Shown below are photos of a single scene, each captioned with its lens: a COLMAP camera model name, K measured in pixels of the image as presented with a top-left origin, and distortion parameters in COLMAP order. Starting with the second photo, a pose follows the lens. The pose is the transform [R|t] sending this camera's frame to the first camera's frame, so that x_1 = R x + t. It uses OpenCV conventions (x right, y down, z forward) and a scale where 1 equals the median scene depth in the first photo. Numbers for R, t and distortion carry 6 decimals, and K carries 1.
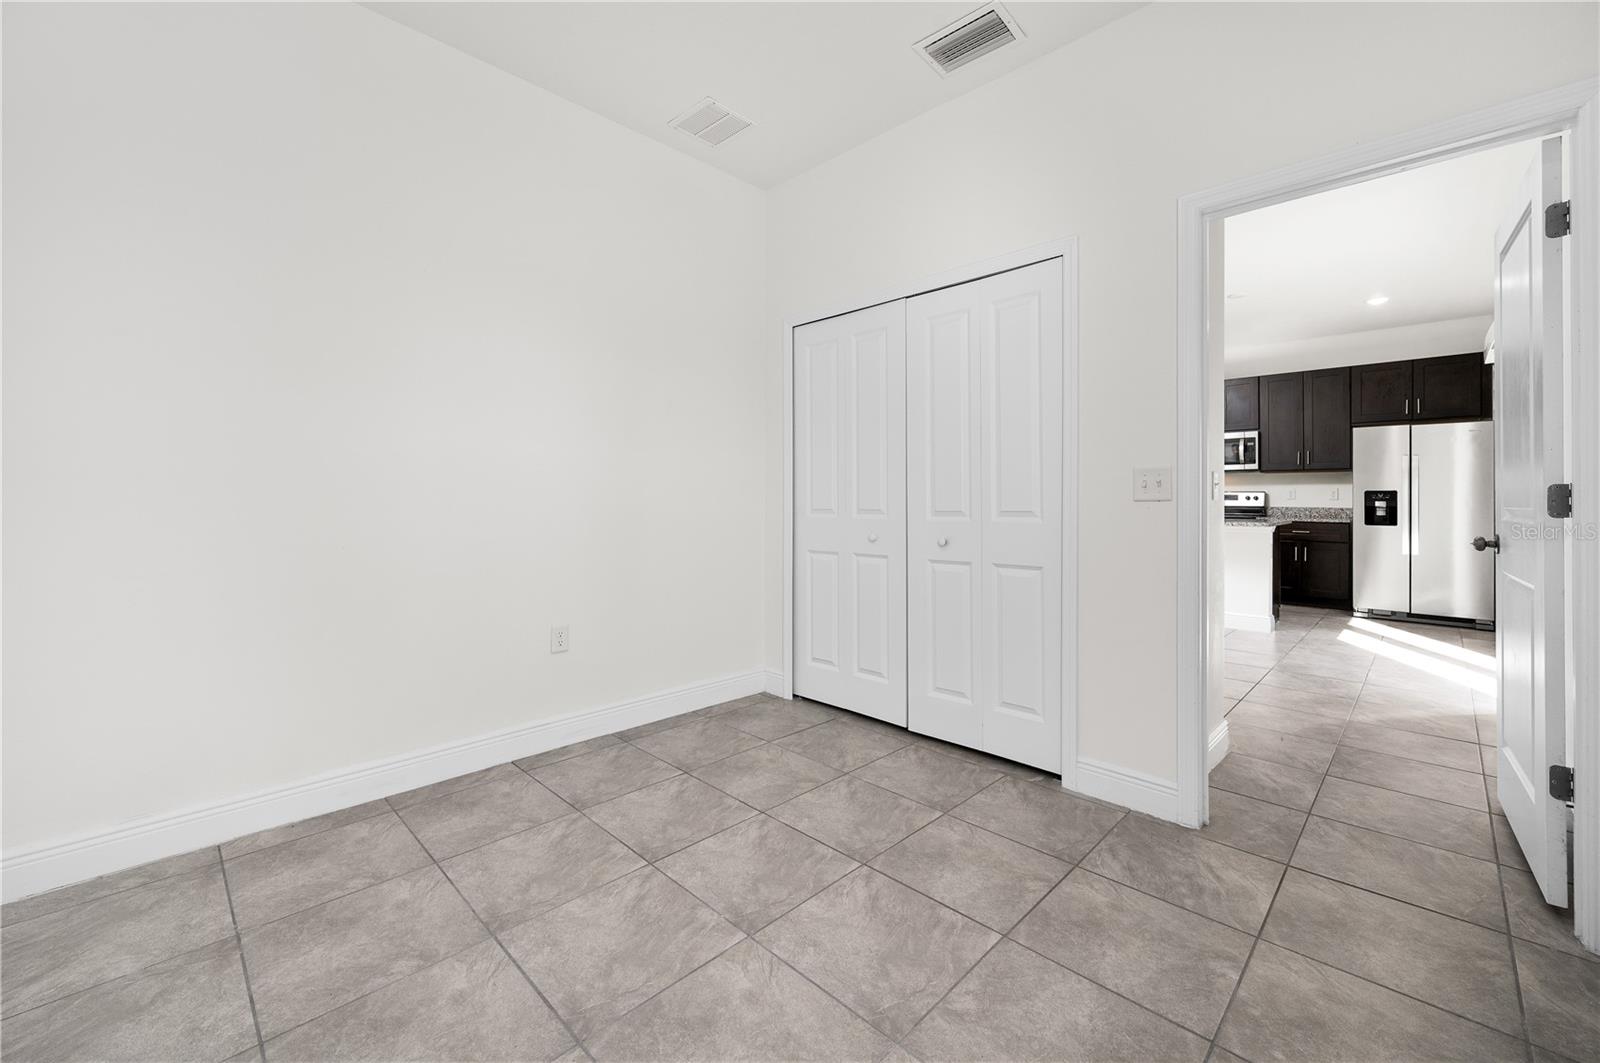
lens RADIAL K [[644.8, 0, 789.3], [0, 644.8, 491.7], [0, 0, 1]] dist [-0.000007, 0.000105]
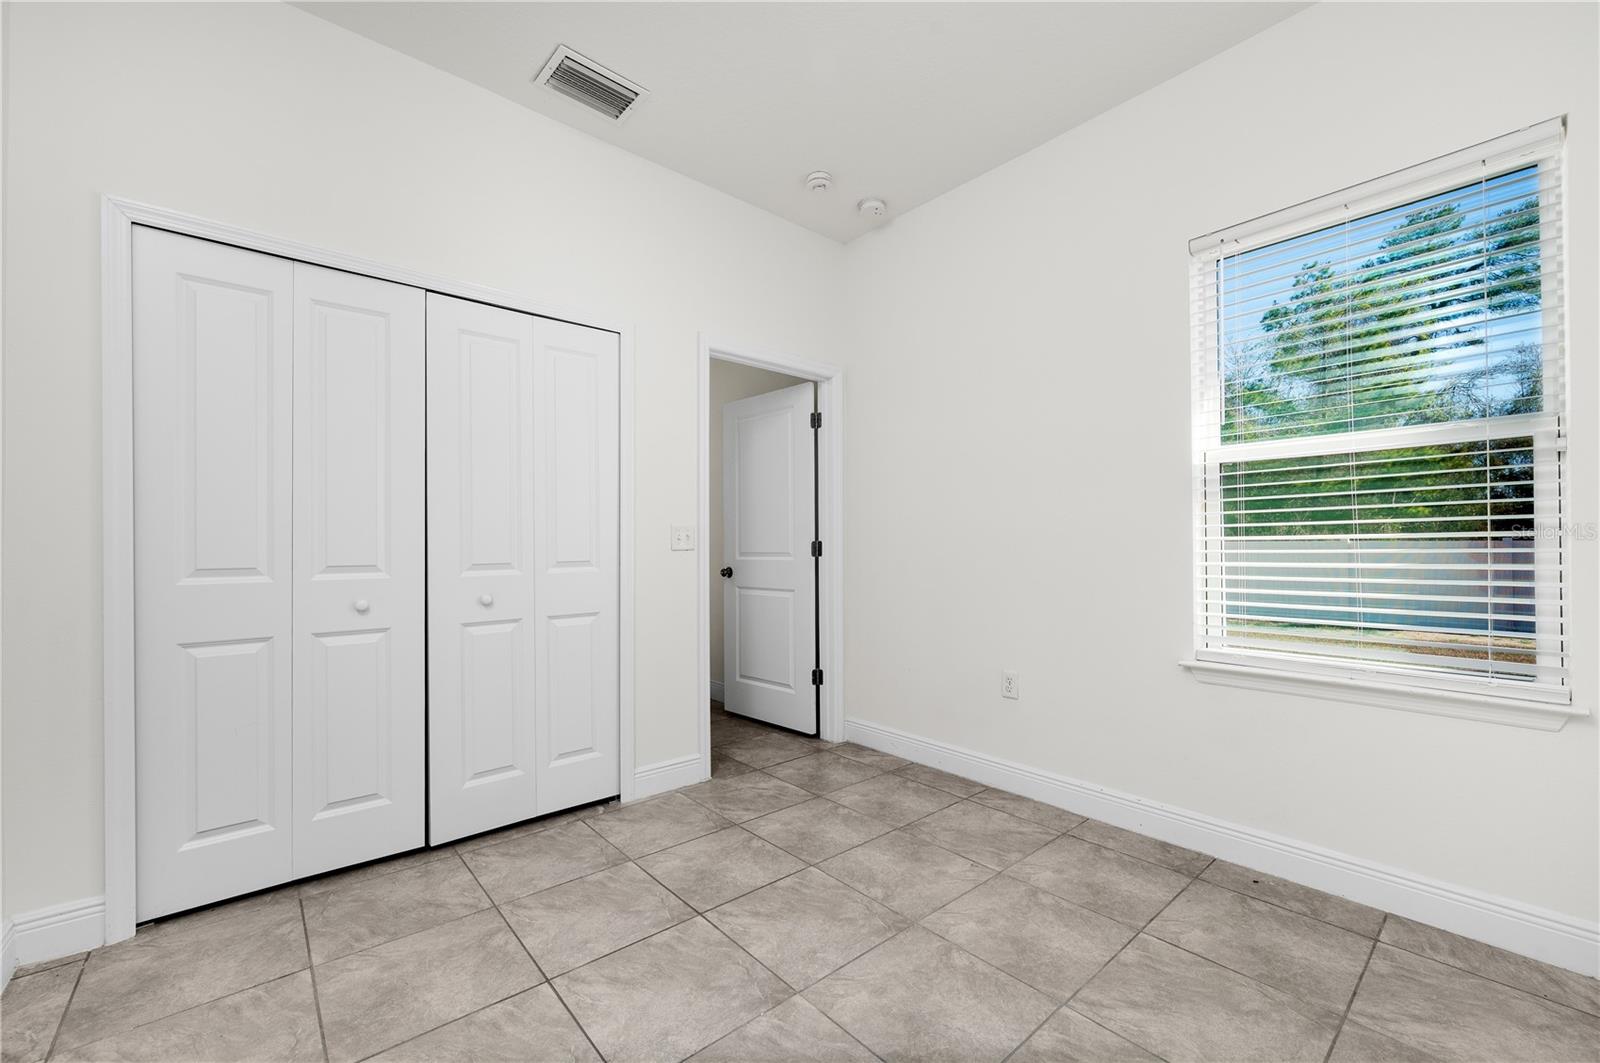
lens RADIAL K [[644.8, 0, 800.1], [0, 644.8, 540.0], [0, 0, 1]] dist [-0.000007, 0.000105]
pose [[0.074378, 0.010870, 0.997171, -0.609184], [-0.005765, 0.999929, -0.010470, 0.003764], [-0.997213, -0.004970, 0.074436, 0.535985]]
